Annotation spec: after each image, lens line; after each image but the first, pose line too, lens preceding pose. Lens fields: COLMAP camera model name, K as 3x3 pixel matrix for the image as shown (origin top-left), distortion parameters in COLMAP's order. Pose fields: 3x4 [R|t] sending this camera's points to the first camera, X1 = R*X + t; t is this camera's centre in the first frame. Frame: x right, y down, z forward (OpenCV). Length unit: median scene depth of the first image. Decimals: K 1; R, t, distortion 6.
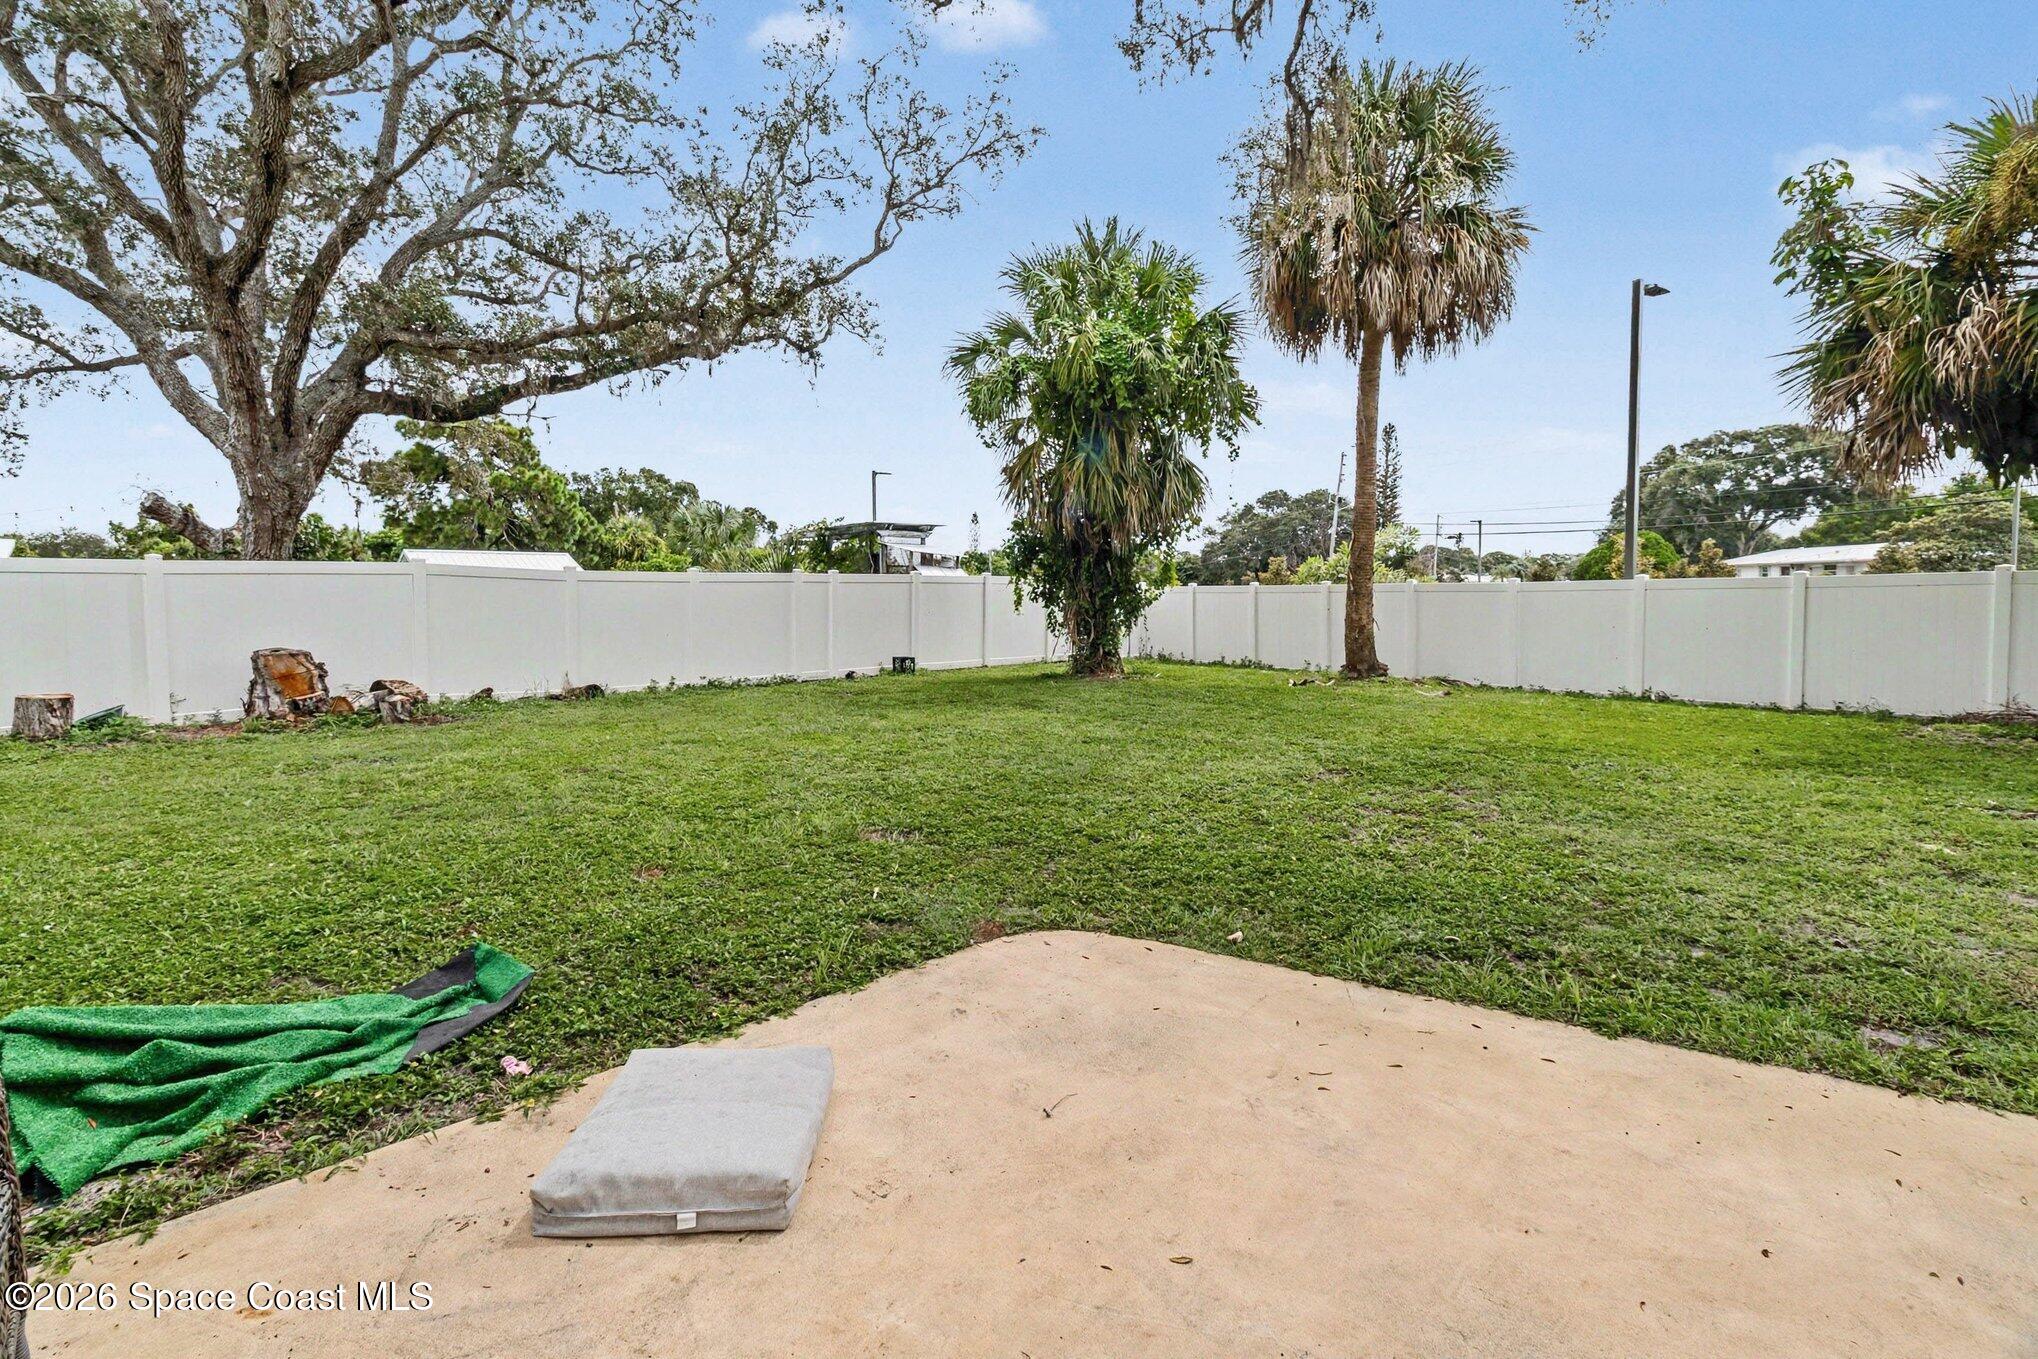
lens RADIAL K [[982.0, 0, 1021.2], [0, 982.0, 647.6], [0, 0, 1]] dist [-0.000469, 0.000055]
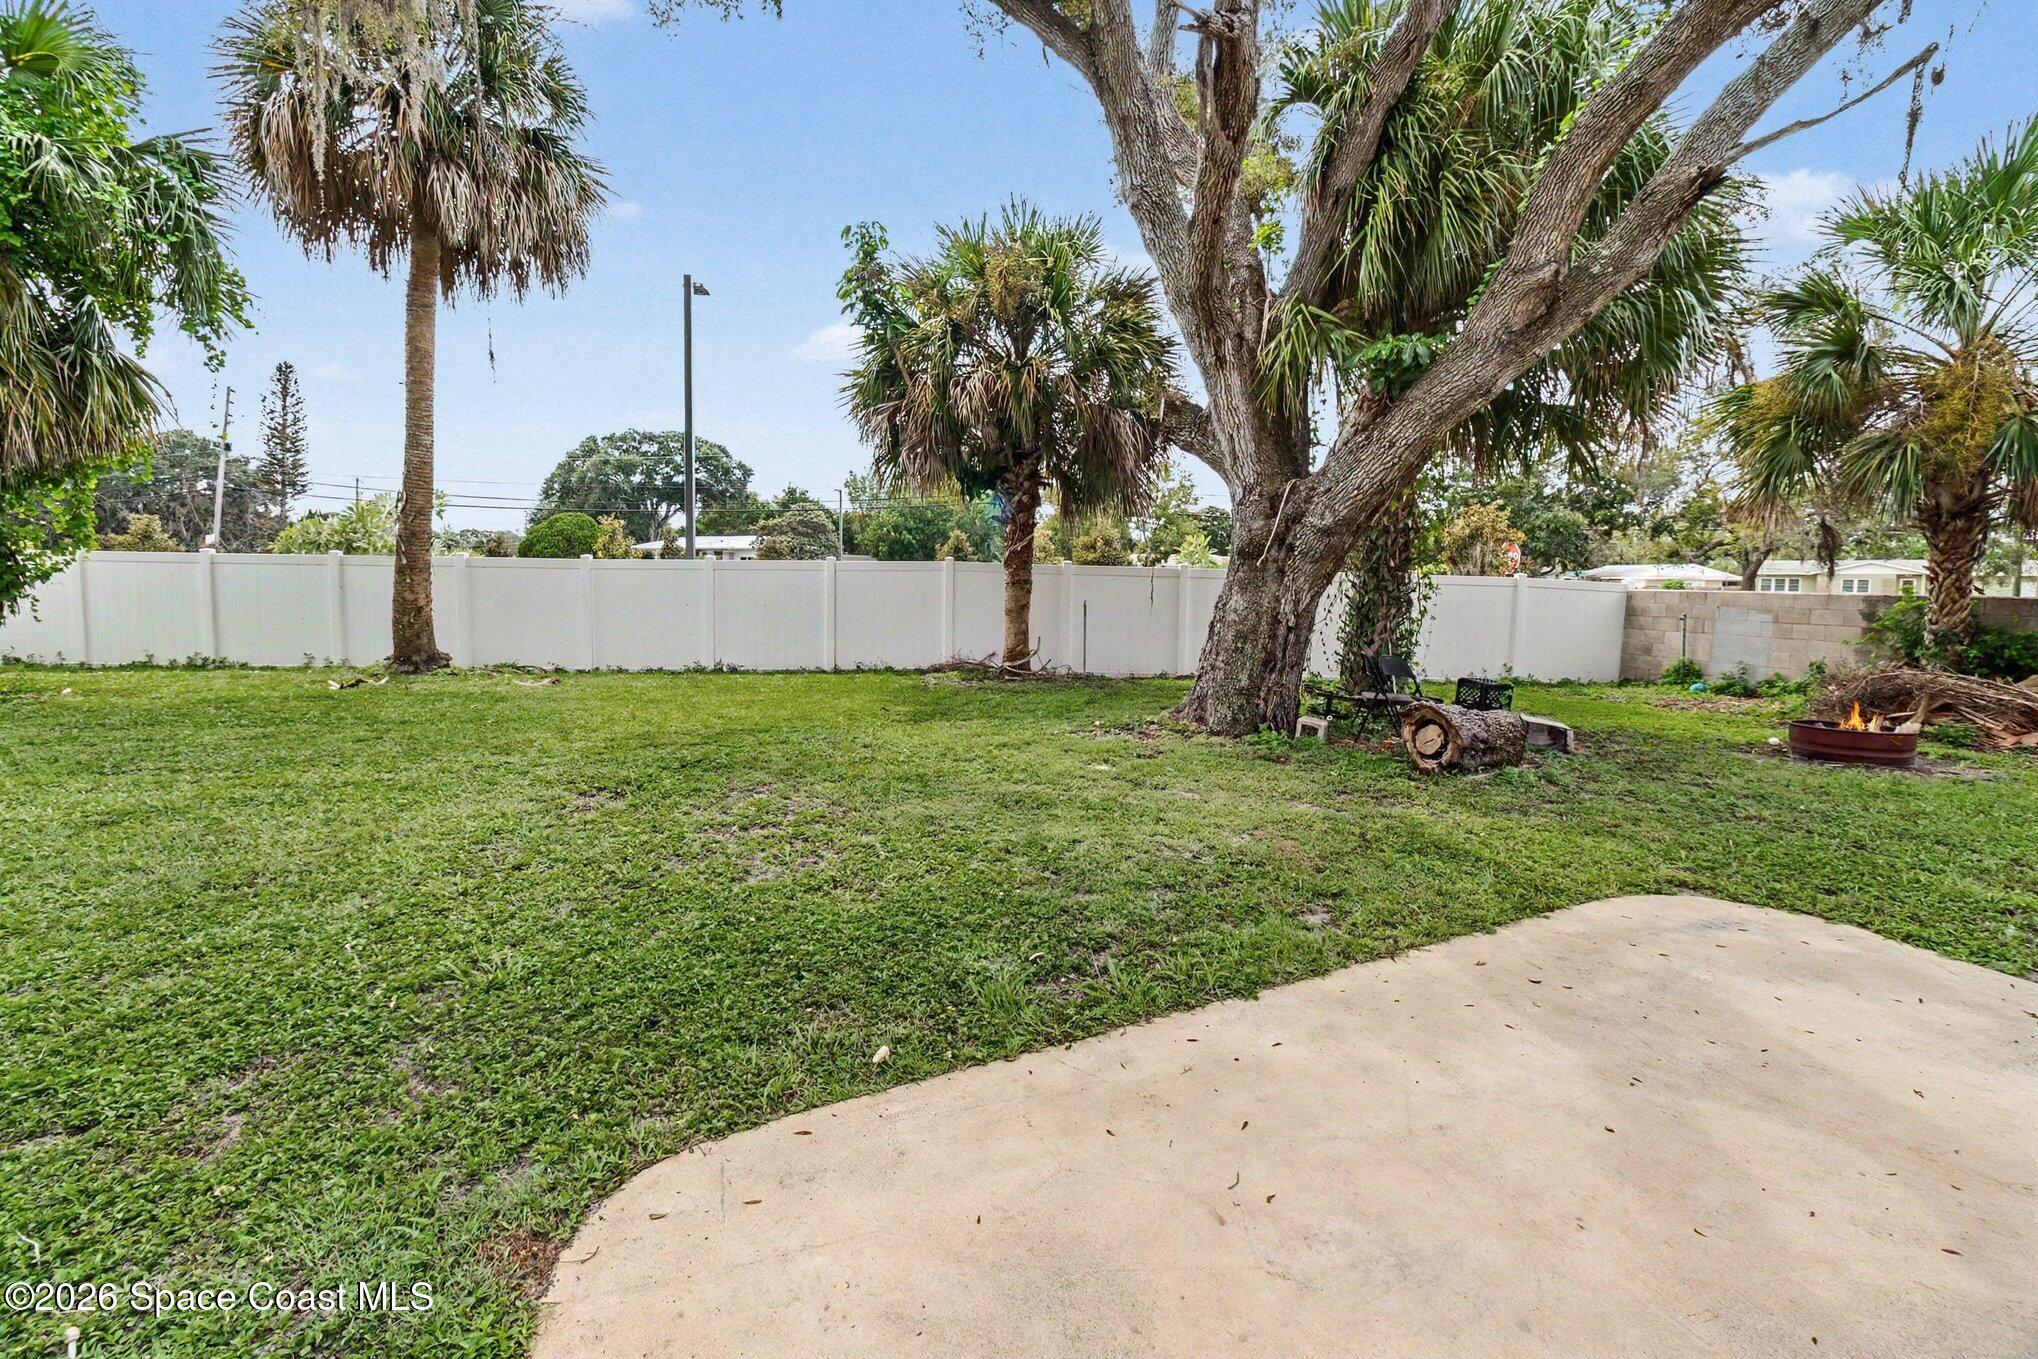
lens RADIAL K [[953.7, 0, 1019.1], [0, 953.7, 637.9], [0, 0, 1]] dist [0.008305, -0.000268]
pose [[0.490418, -0.044565, 0.870347, -0.103615], [0.031101, 0.998950, 0.033625, -0.008619], [-0.870932, 0.010578, 0.491290, 0.182846]]
